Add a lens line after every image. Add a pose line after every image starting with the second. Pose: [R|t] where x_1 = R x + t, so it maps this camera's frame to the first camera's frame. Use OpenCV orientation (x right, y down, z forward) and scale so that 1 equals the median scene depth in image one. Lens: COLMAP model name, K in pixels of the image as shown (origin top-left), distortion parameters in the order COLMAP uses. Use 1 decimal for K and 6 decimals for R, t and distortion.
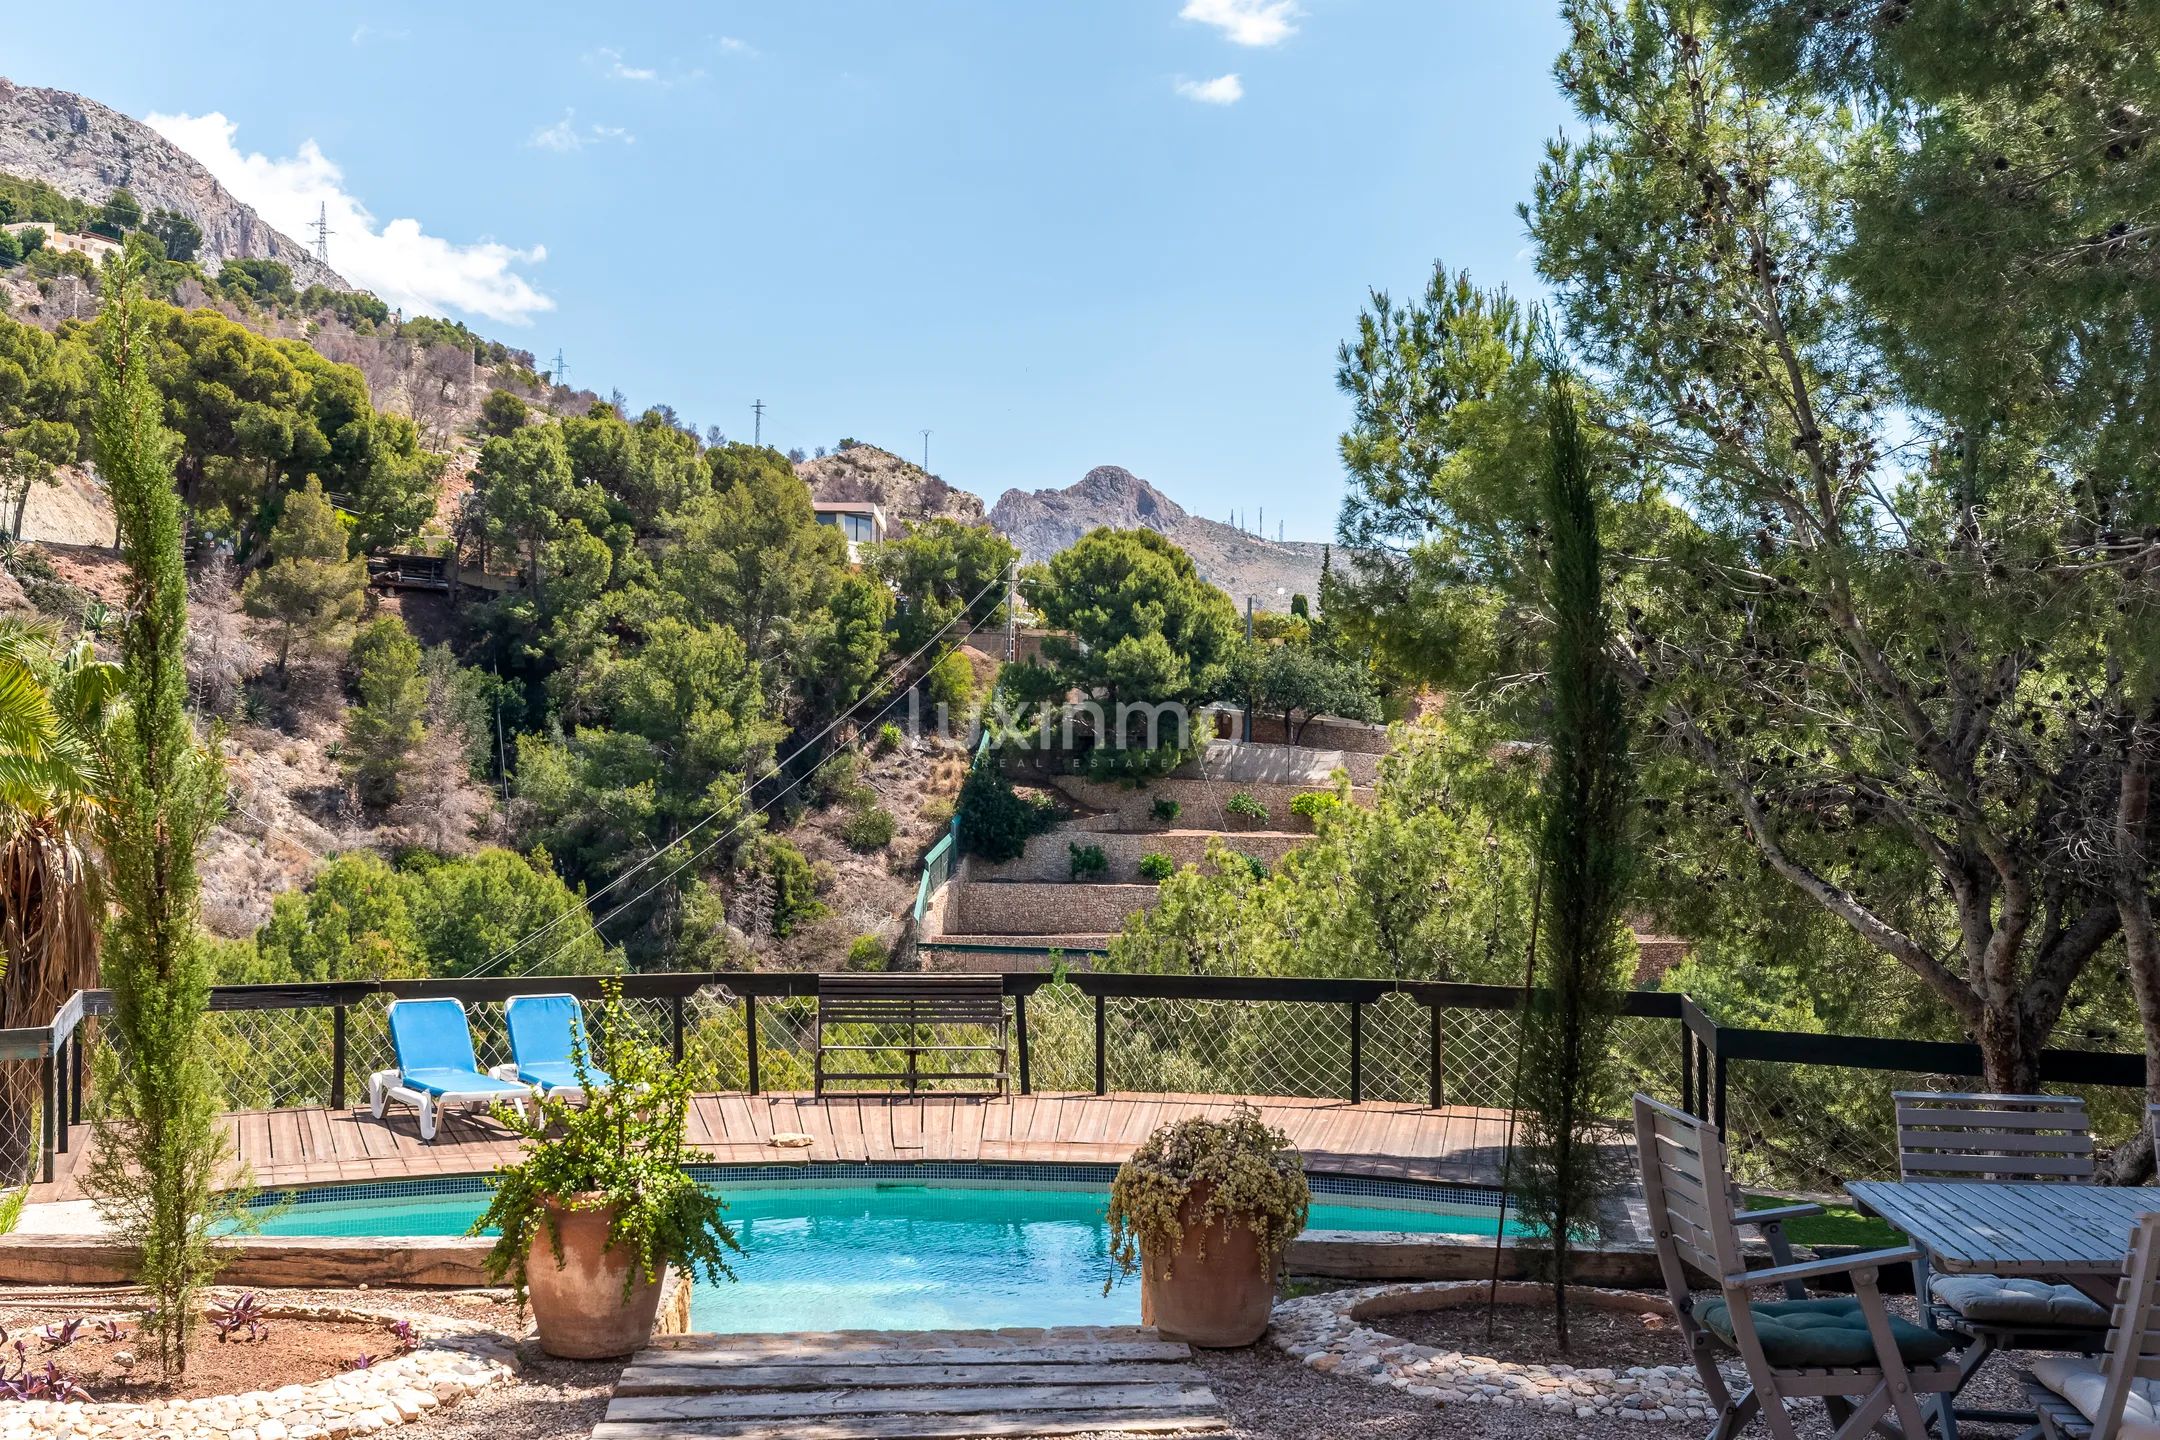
lens RADIAL K [[2341.1, 0, 958.5], [0, 2341.1, 682.6], [0, 0, 1]] dist [-0.008343, 0.000000]
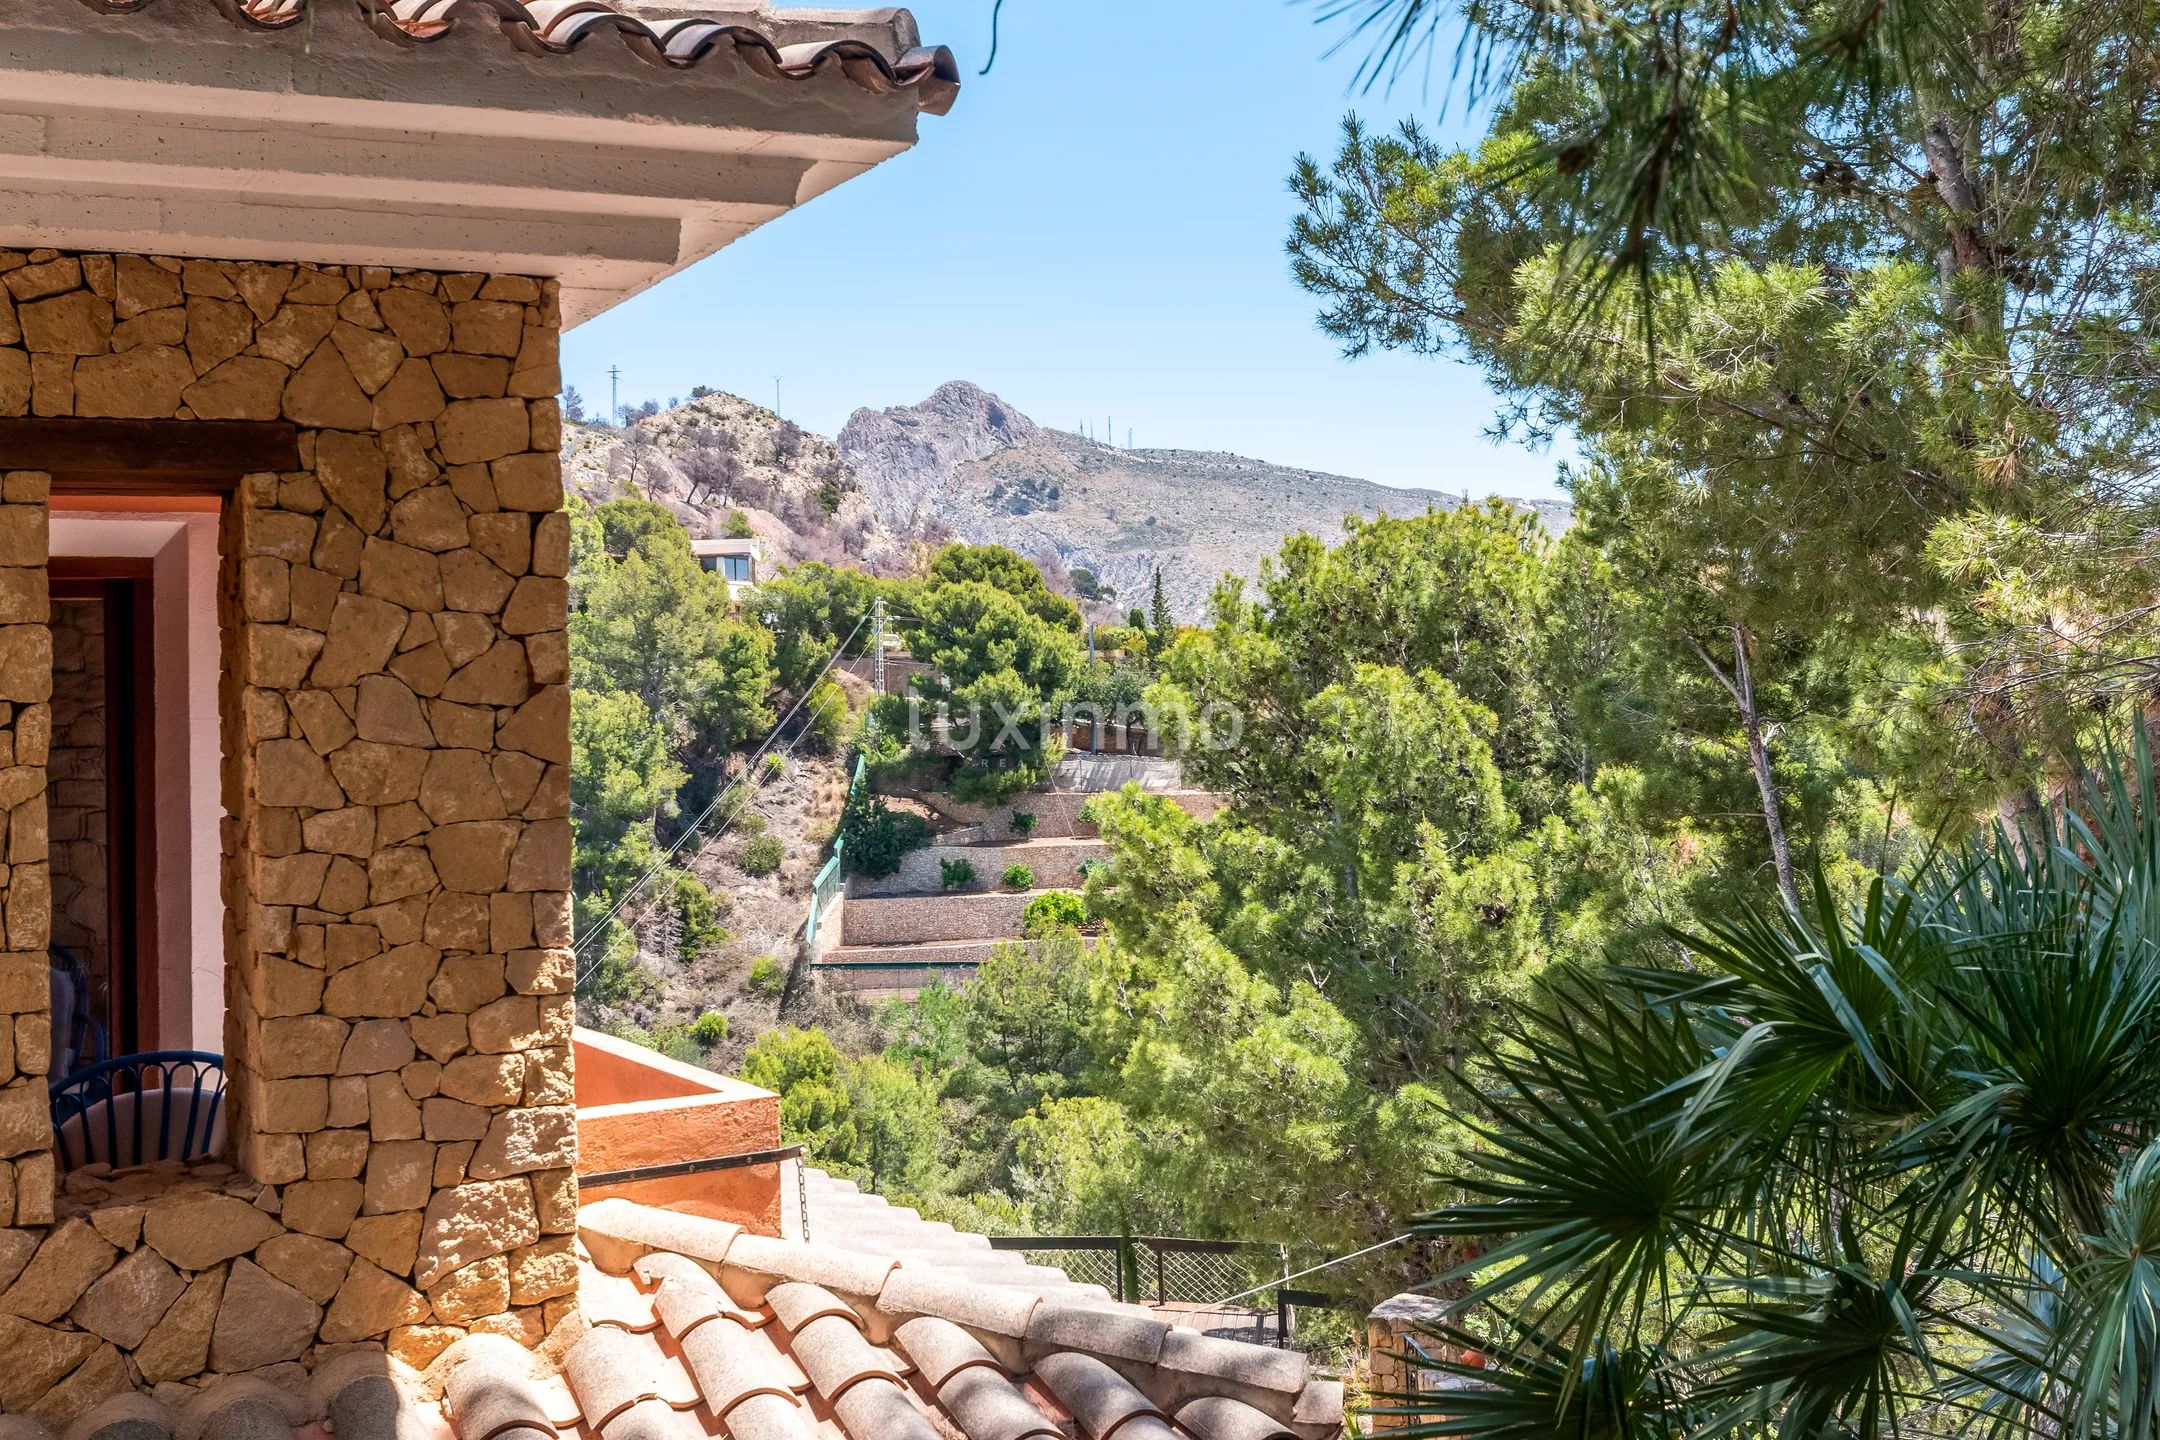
lens RADIAL K [[2346.2, 0, 1006.1], [0, 2346.2, 546.0], [0, 0, 1]] dist [0.004924, 0.000000]
pose [[0.995907, -0.037975, 0.082015, -0.007913], [0.039714, 0.999017, -0.019676, -0.058468], [-0.081187, 0.022853, 0.996437, -0.131673]]
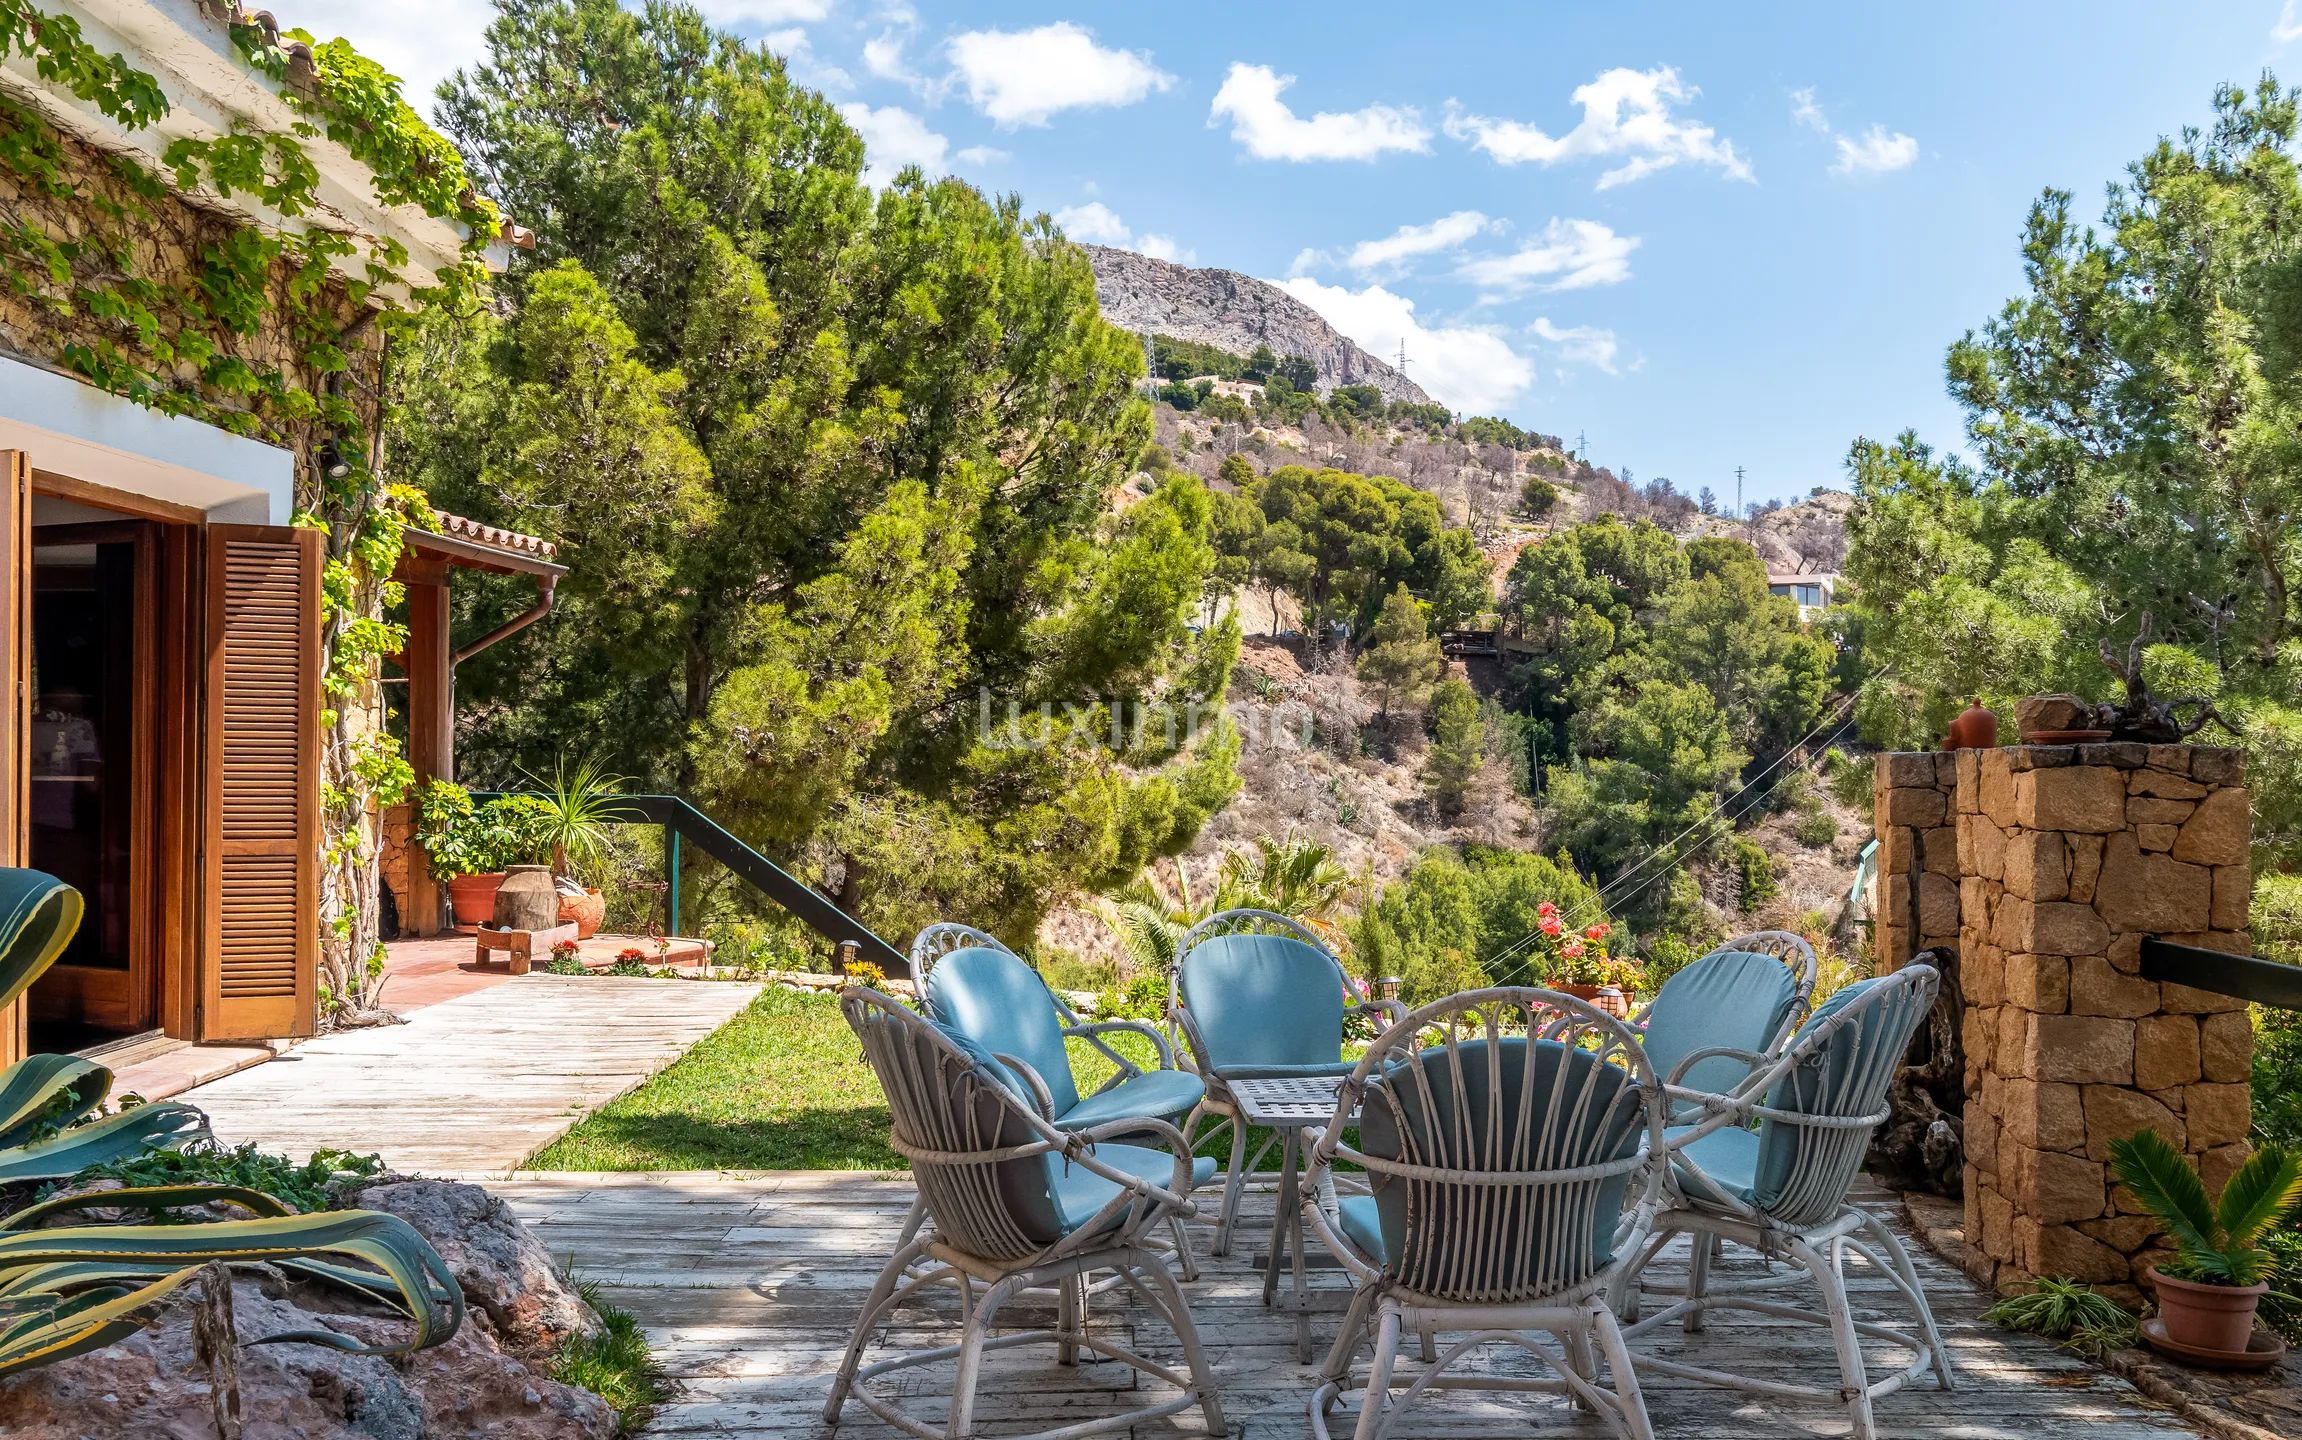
lens RADIAL K [[1789.6, 0, 1156.2], [0, 1789.6, 724.6], [0, 0, 1]] dist [0.001905, -0.002093]
pose [[0.918552, -0.013957, -0.395053, 0.019495], [0.023100, 0.999564, 0.018397, -0.024172], [0.394624, -0.026024, 0.918474, -0.075392]]
